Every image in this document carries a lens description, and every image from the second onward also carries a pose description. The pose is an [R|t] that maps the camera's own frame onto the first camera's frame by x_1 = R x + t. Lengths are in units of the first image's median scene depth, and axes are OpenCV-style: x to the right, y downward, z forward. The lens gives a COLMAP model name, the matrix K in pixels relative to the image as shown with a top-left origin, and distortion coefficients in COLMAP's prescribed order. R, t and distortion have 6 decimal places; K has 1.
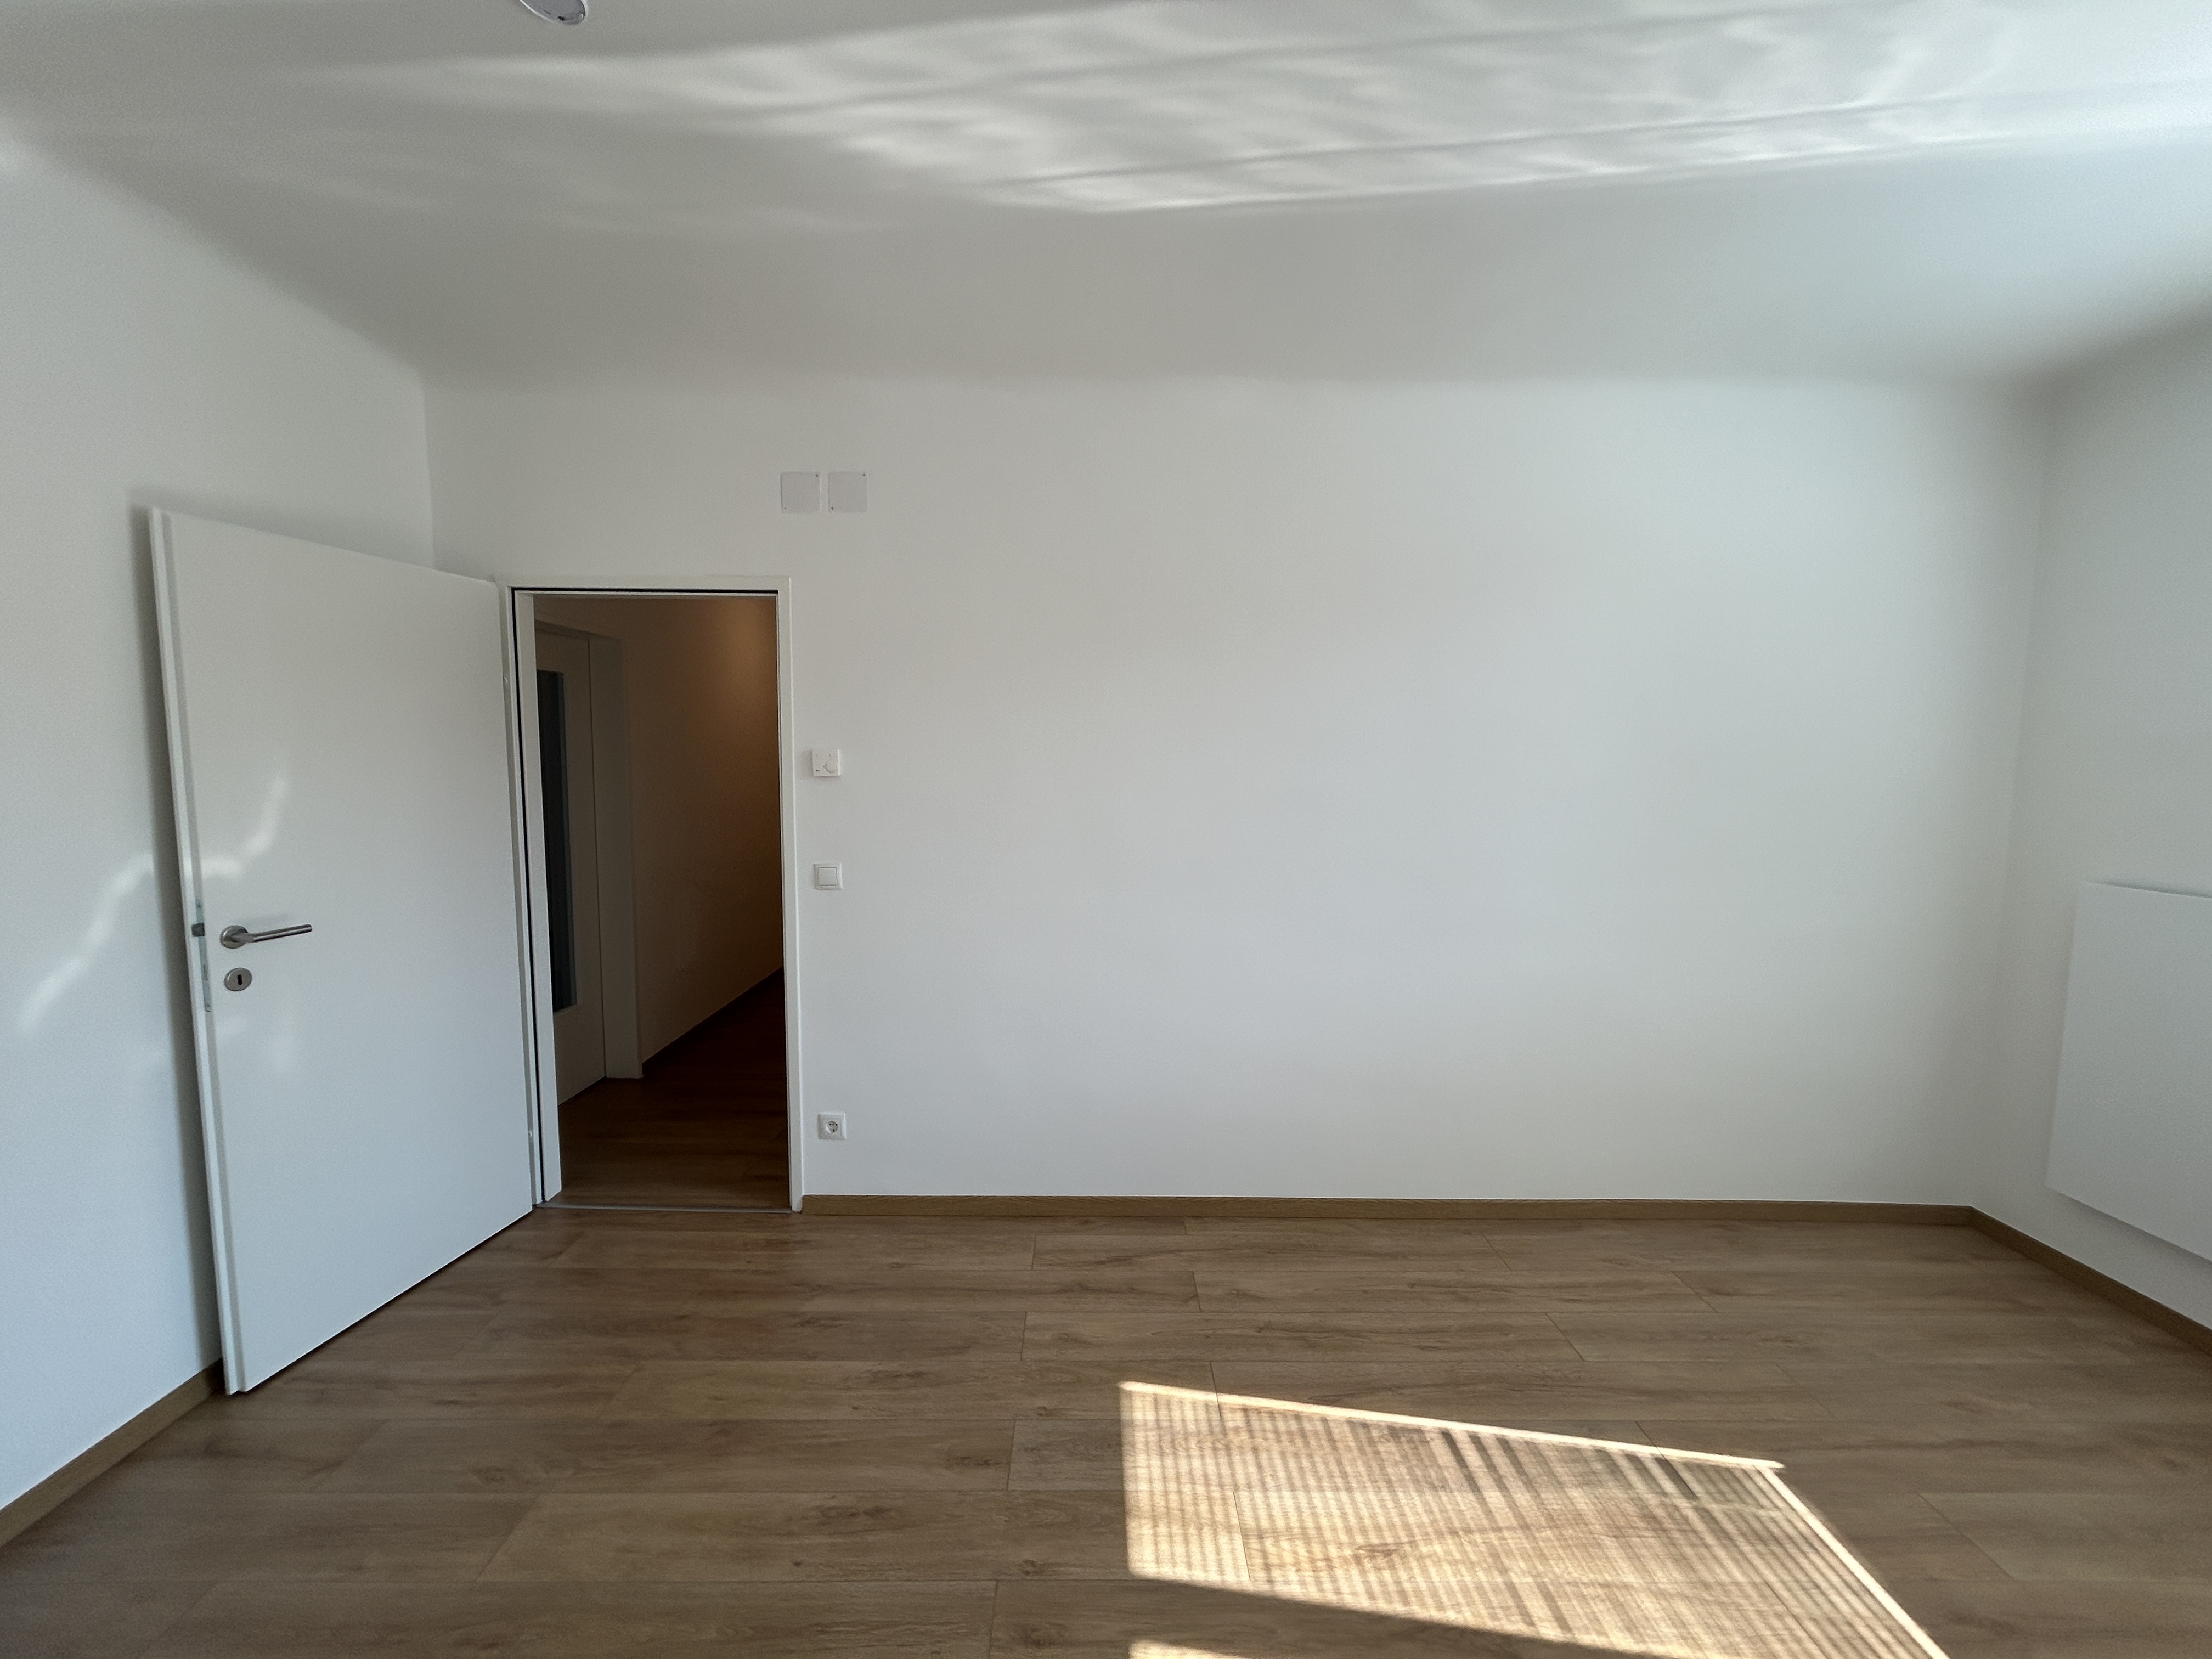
lens RADIAL K [[930.0, 0, 1101.3], [0, 930.0, 802.8], [0, 0, 1]] dist [0.000175, 0.000202]
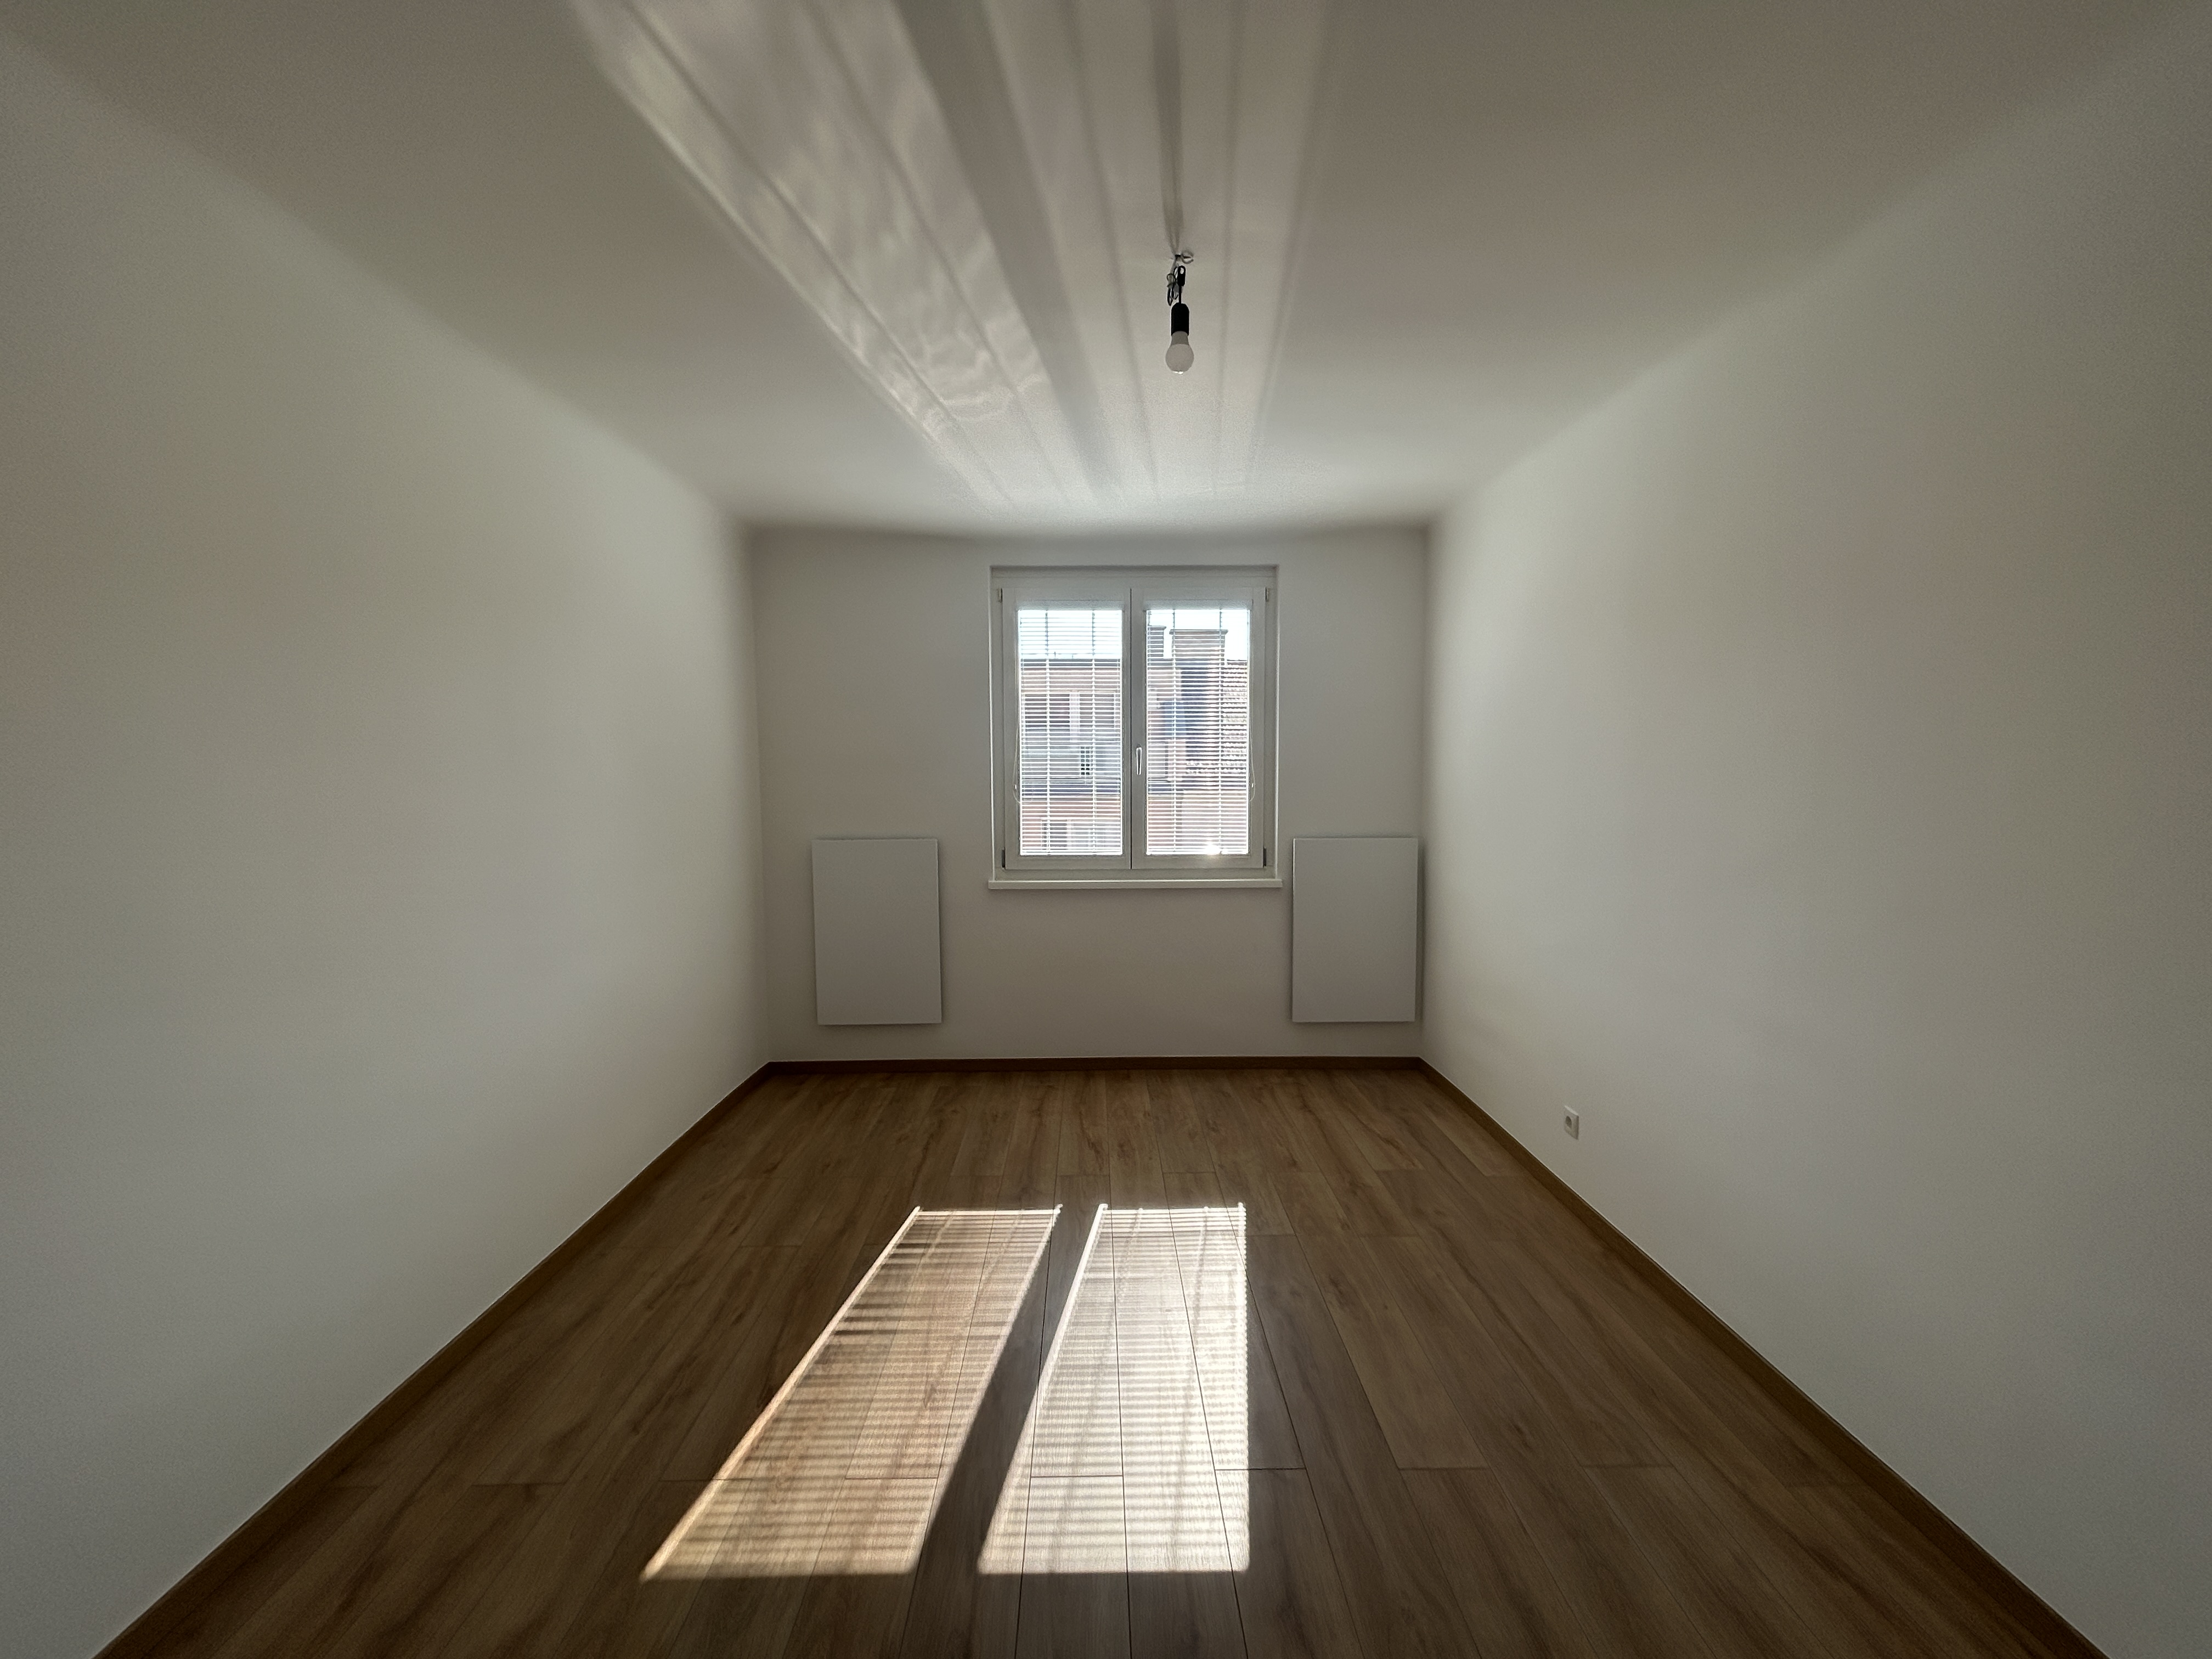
lens RADIAL K [[880.4, 0, 1106.0], [0, 880.4, 829.5], [0, 0, 1]] dist [0.001025, 0.000263]
pose [[-0.008808, -0.081797, 0.996610, -0.753618], [0.066387, 0.994402, 0.082203, -0.054289], [-0.997755, 0.066886, -0.003328, 0.621353]]
